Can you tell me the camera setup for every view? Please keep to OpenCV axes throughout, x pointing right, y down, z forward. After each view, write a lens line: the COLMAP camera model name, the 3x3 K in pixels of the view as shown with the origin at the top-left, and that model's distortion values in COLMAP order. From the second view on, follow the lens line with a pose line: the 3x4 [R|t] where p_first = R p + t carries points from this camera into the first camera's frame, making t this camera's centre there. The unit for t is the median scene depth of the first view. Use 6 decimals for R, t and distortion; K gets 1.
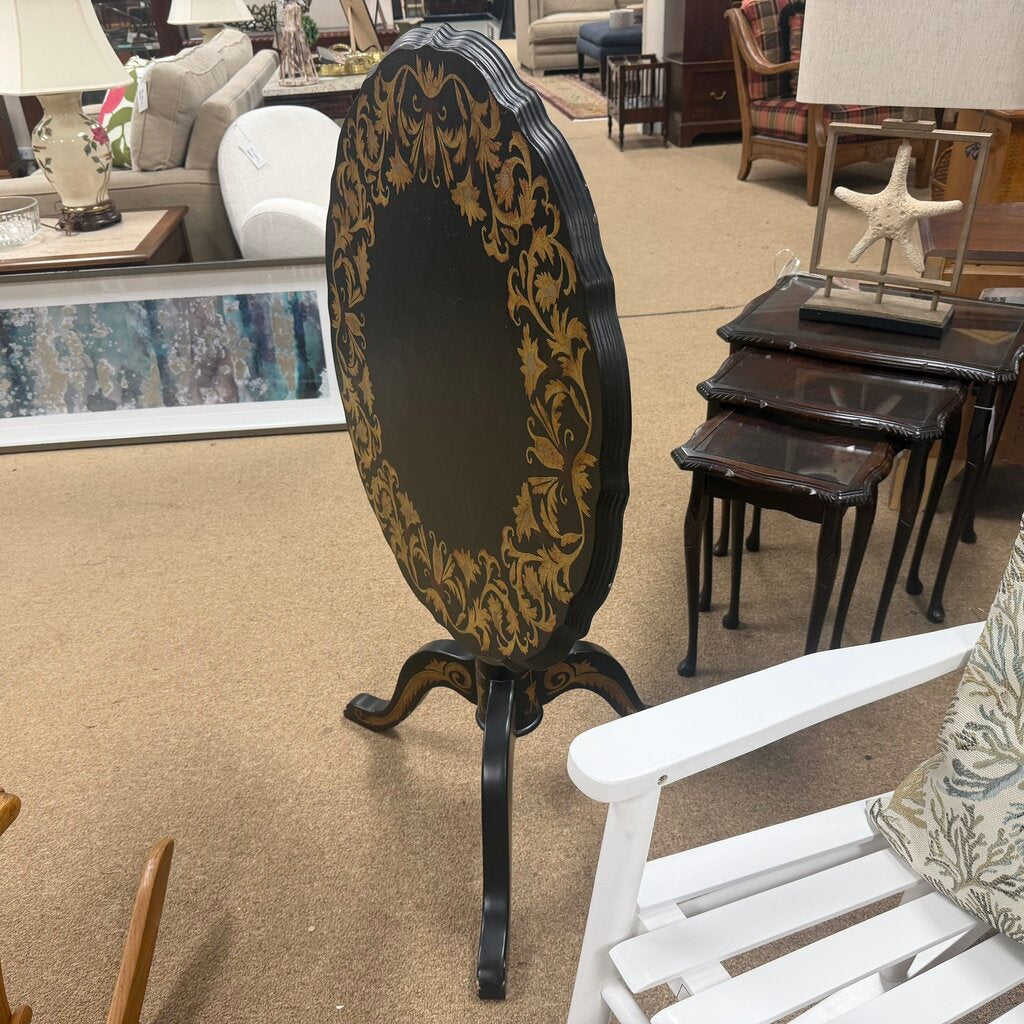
lens RADIAL K [[966.2, 0, 512.0], [0, 966.2, 512.0], [0, 0, 1]] dist [0.086884, -0.164295]
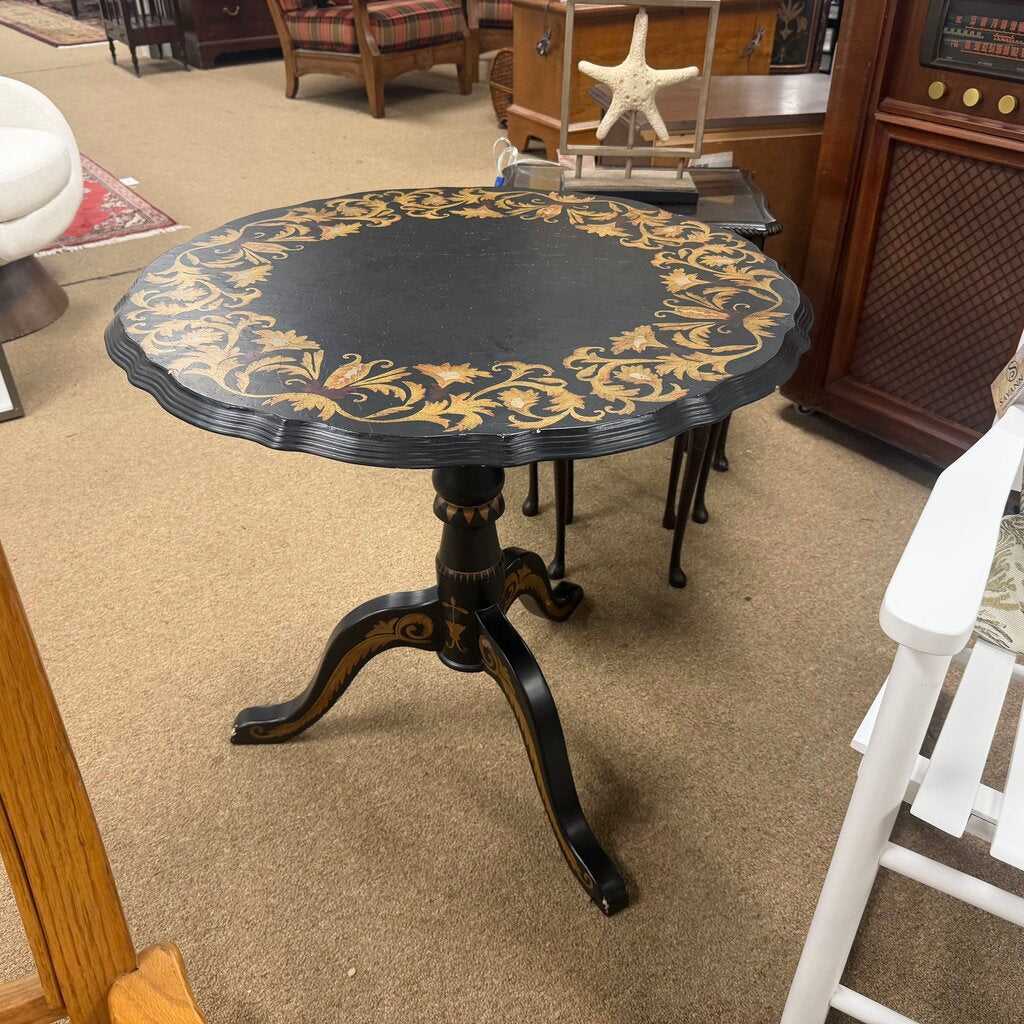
lens RADIAL K [[972.4, 0, 512.0], [0, 972.4, 512.0], [0, 0, 1]] dist [0.017999, -0.022694]
pose [[0.868070, -0.247933, 0.430097, -0.094723], [0.222073, 0.968777, 0.110248, -0.005106], [-0.444002, -0.000190, 0.896026, 0.050749]]
